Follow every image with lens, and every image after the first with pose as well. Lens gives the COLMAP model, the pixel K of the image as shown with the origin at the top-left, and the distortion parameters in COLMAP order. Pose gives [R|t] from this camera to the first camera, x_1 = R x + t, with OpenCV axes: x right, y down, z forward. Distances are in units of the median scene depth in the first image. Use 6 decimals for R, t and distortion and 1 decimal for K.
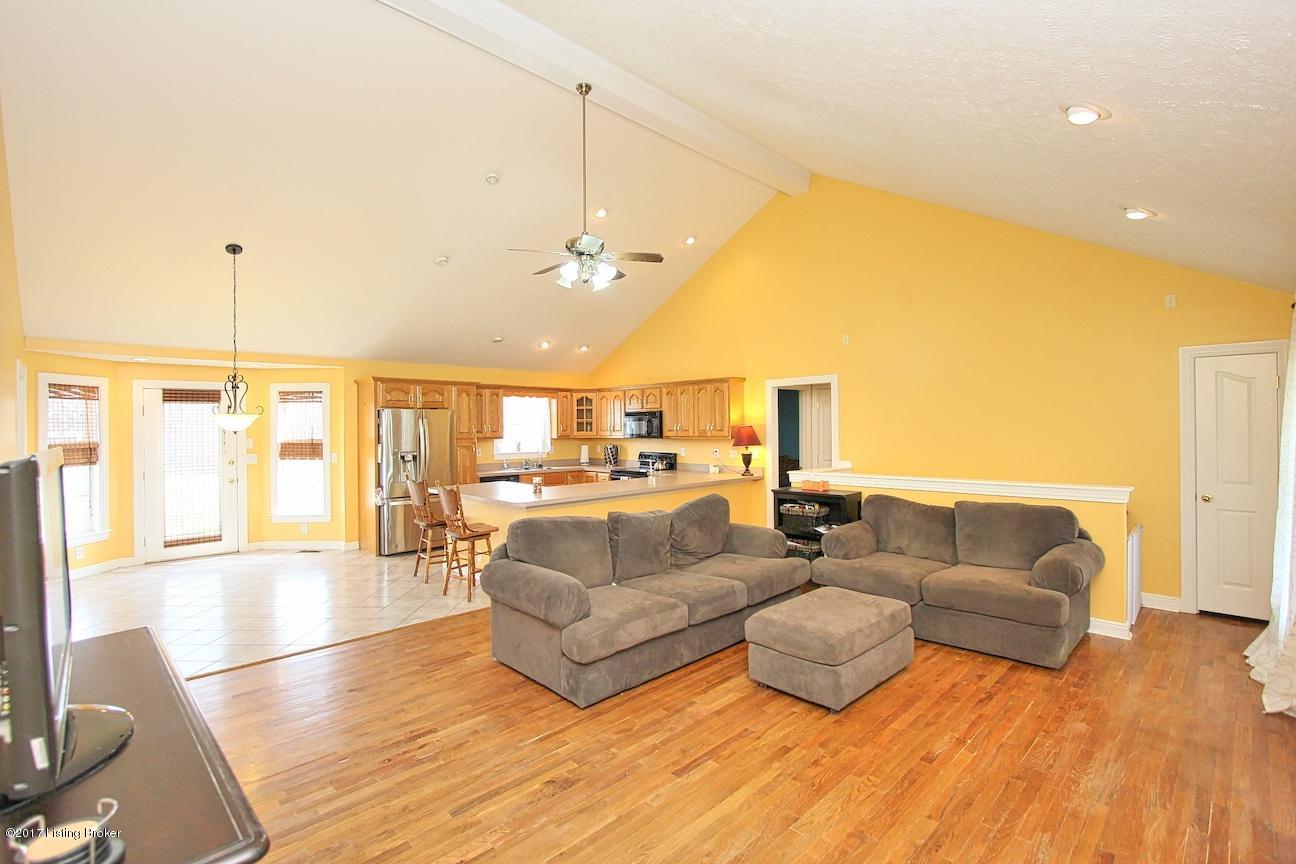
lens RADIAL K [[598.9, 0, 648.3], [0, 598.9, 429.2], [0, 0, 1]] dist [-0.003256, -0.000226]
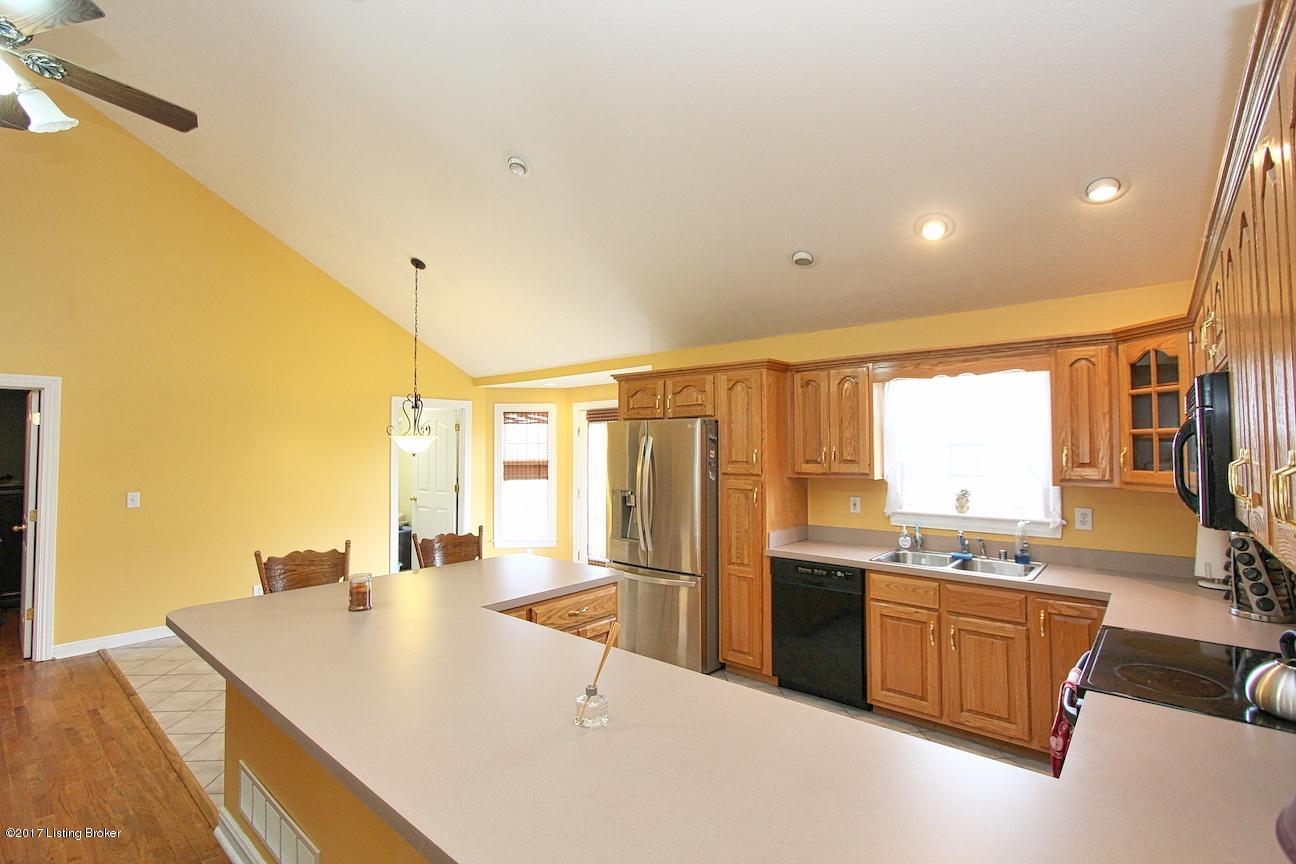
lens RADIAL K [[598.9, 0, 647.7], [0, 598.9, 428.4], [0, 0, 1]] dist [-0.003256, -0.000226]
pose [[0.085640, -0.024685, -0.996020, 0.199985], [-0.005502, 0.999666, -0.025249, -0.009236], [0.996311, 0.007642, 0.085476, 0.893079]]
